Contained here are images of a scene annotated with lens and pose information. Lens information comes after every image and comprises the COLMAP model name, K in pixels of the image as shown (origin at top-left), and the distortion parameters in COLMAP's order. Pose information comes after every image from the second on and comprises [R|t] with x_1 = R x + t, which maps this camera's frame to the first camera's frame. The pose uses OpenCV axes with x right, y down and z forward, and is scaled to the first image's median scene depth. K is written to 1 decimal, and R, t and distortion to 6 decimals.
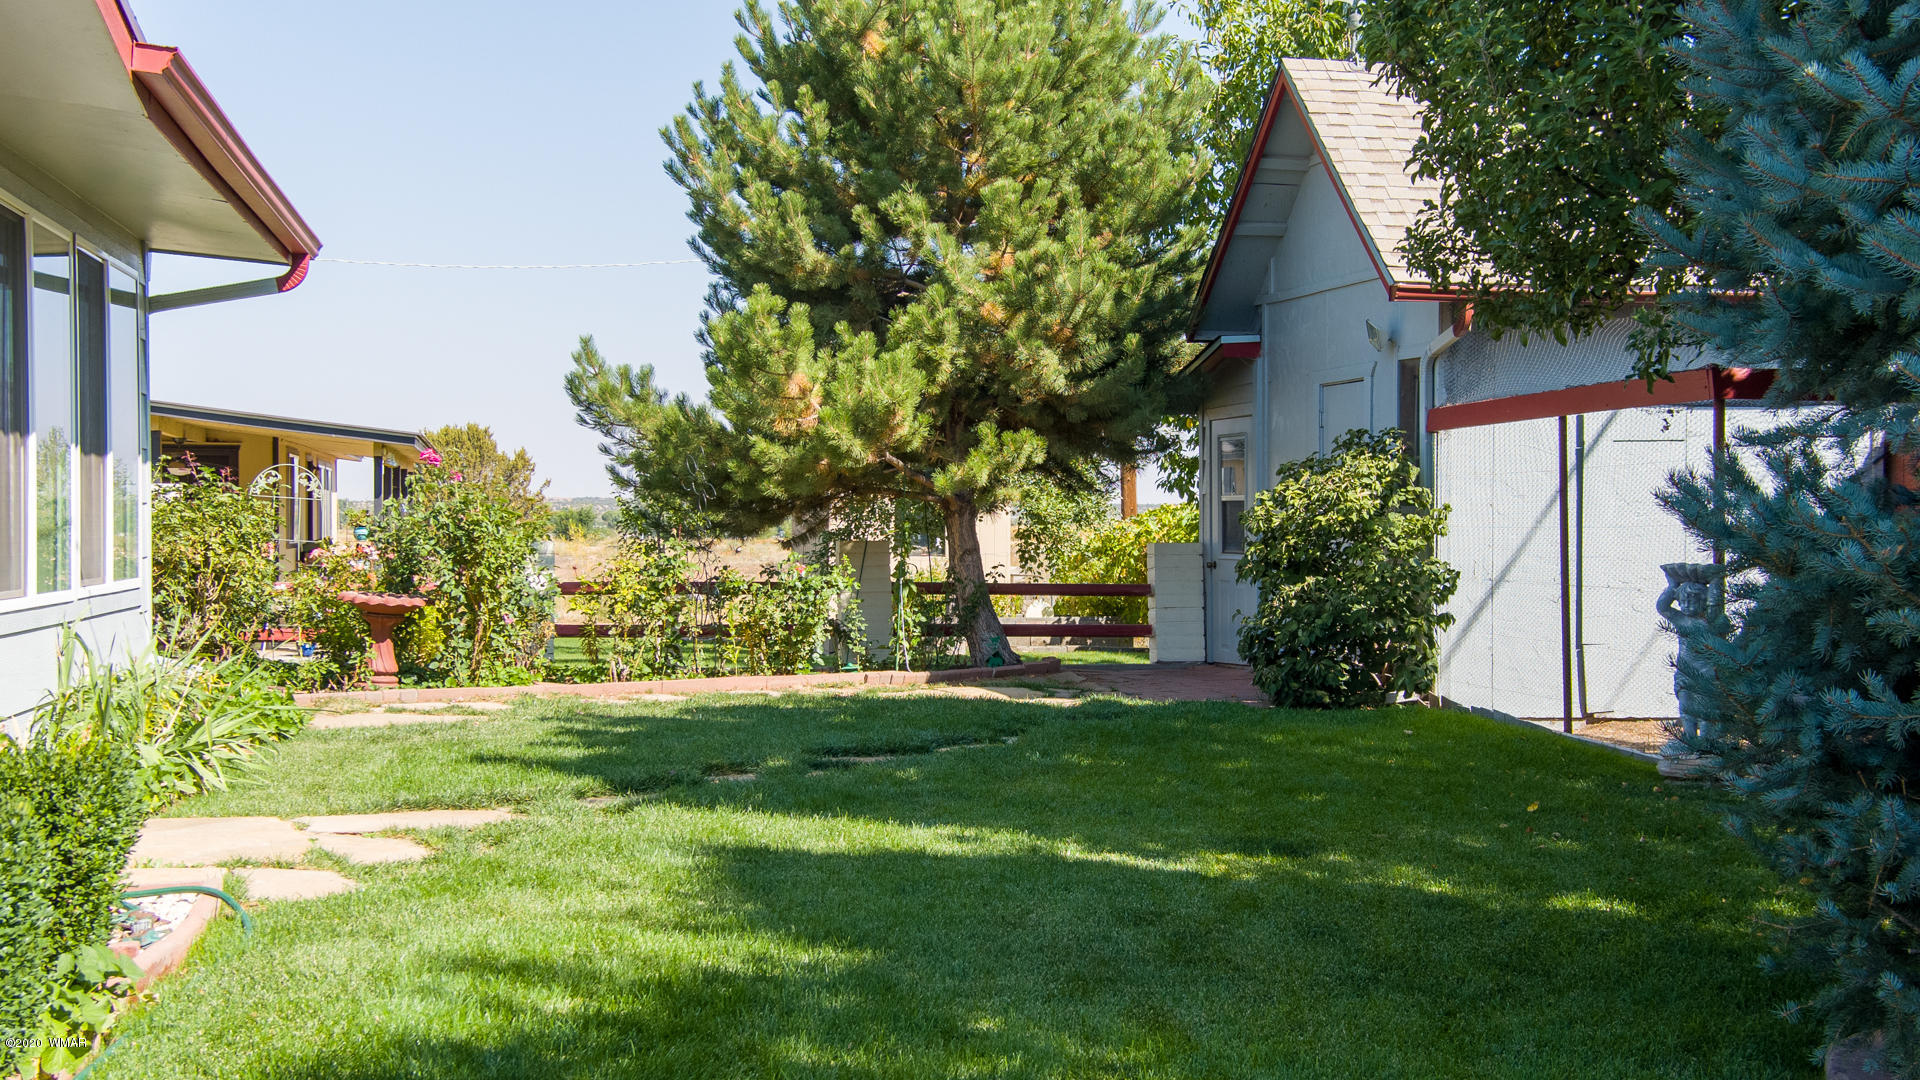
lens RADIAL K [[2192.1, 0, 960.0], [0, 2192.1, 540.0], [0, 0, 1]] dist [0.150189, 0.055559]
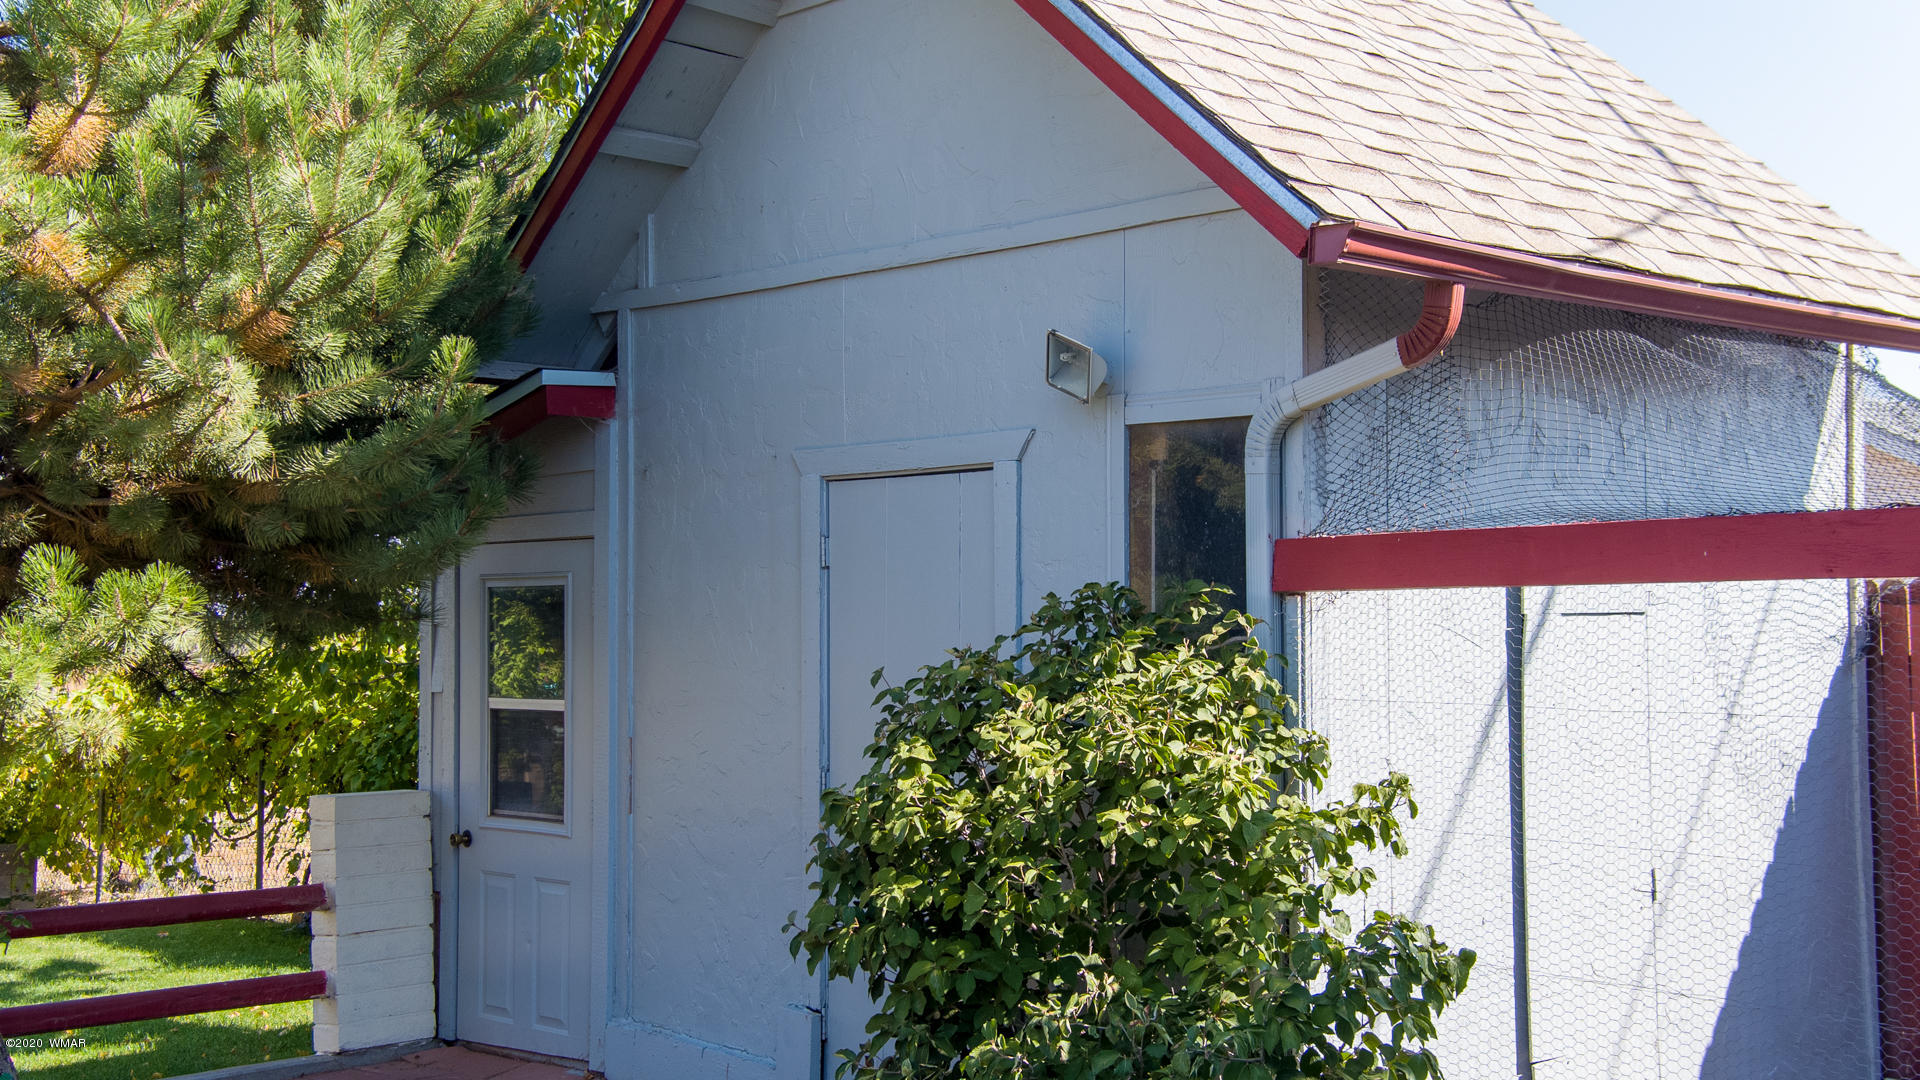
lens RADIAL K [[2192.1, 0, 960.0], [0, 2192.1, 540.0], [0, 0, 1]] dist [0.150189, 0.055559]
pose [[0.856144, 0.017569, 0.516438, -0.052562], [0.008287, 0.998826, -0.047718, -0.034841], [-0.516670, 0.045133, 0.854994, 0.588265]]
